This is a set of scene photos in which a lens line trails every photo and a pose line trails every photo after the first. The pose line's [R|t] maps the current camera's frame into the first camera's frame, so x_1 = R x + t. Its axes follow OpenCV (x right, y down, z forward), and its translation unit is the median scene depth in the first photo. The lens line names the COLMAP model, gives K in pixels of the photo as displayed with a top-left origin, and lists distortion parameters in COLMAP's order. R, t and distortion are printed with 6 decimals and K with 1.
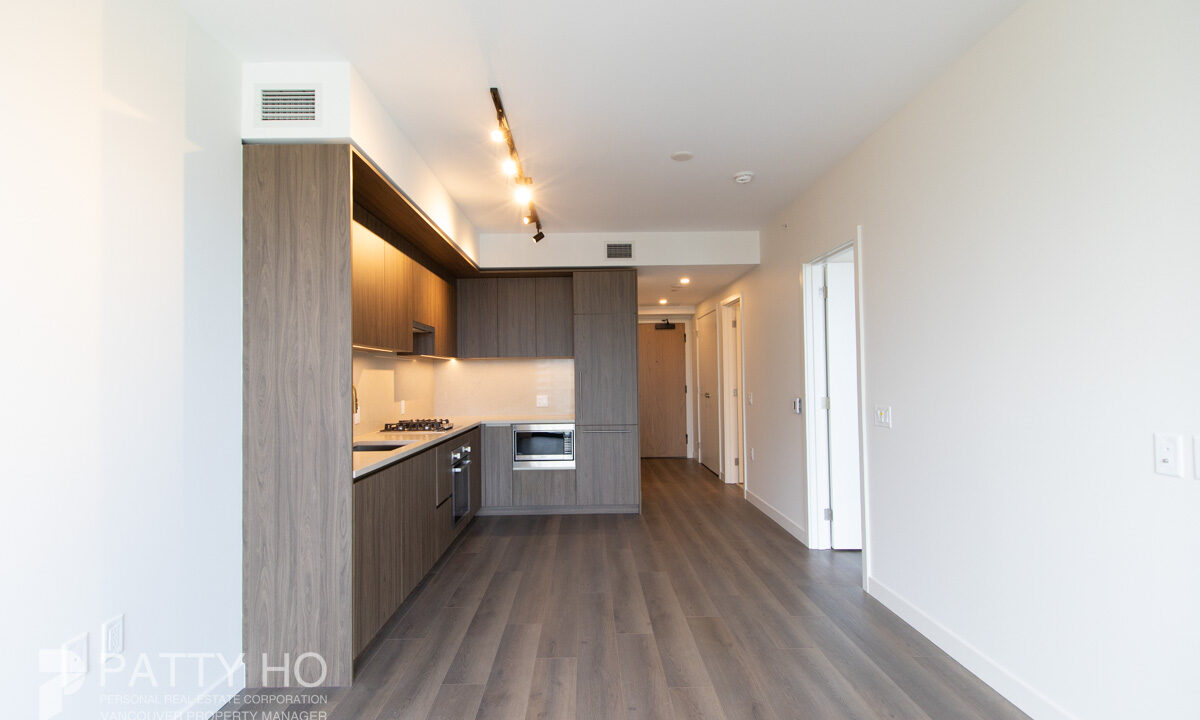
lens RADIAL K [[553.8, 0, 594.8], [0, 553.8, 363.3], [0, 0, 1]] dist [0.004948, -0.000025]
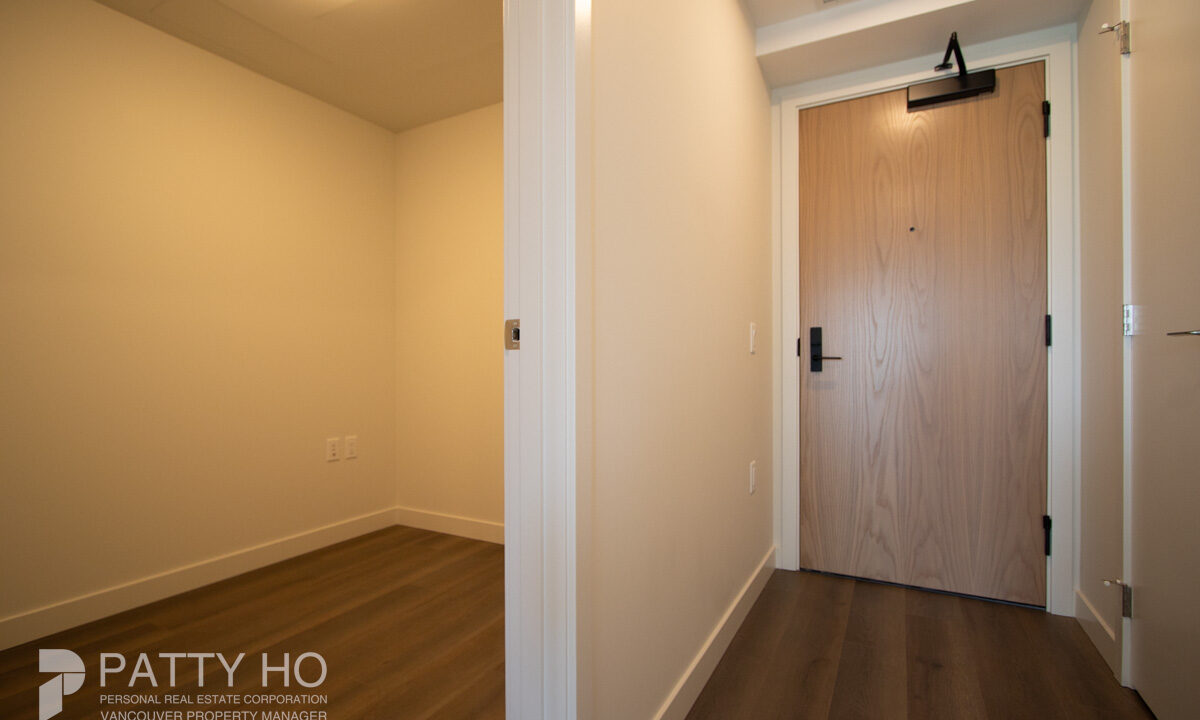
lens RADIAL K [[560.3, 0, 600.0], [0, 560.3, 360.0], [0, 0, 1]] dist [-0.002127, -0.000427]
pose [[0.872604, 0.008273, -0.488359, 0.188994], [0.004584, 0.999674, 0.025125, 0.087514], [0.488407, -0.024162, 0.872281, 1.151839]]
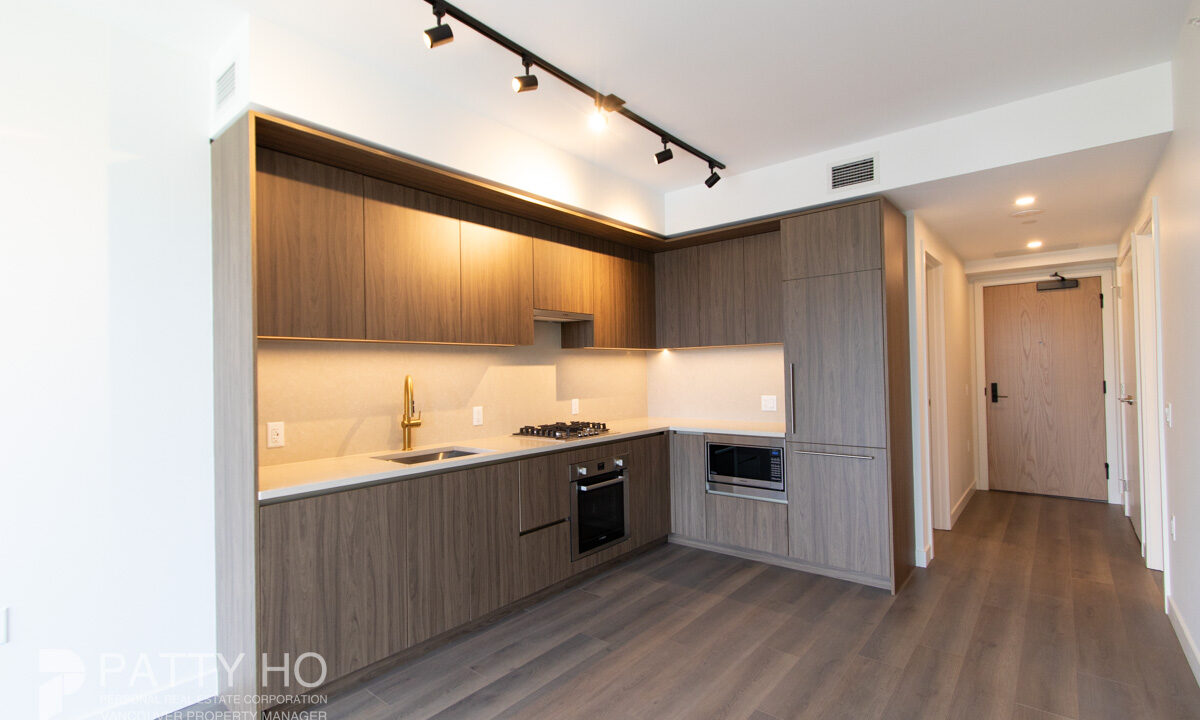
lens RADIAL K [[553.8, 0, 594.8], [0, 553.8, 363.3], [0, 0, 1]] dist [0.004948, -0.000025]
pose [[0.753559, -0.012913, -0.657253, 0.241743], [0.026499, 0.999591, 0.010743, 0.000763], [0.656846, -0.025512, 0.753593, 0.324543]]
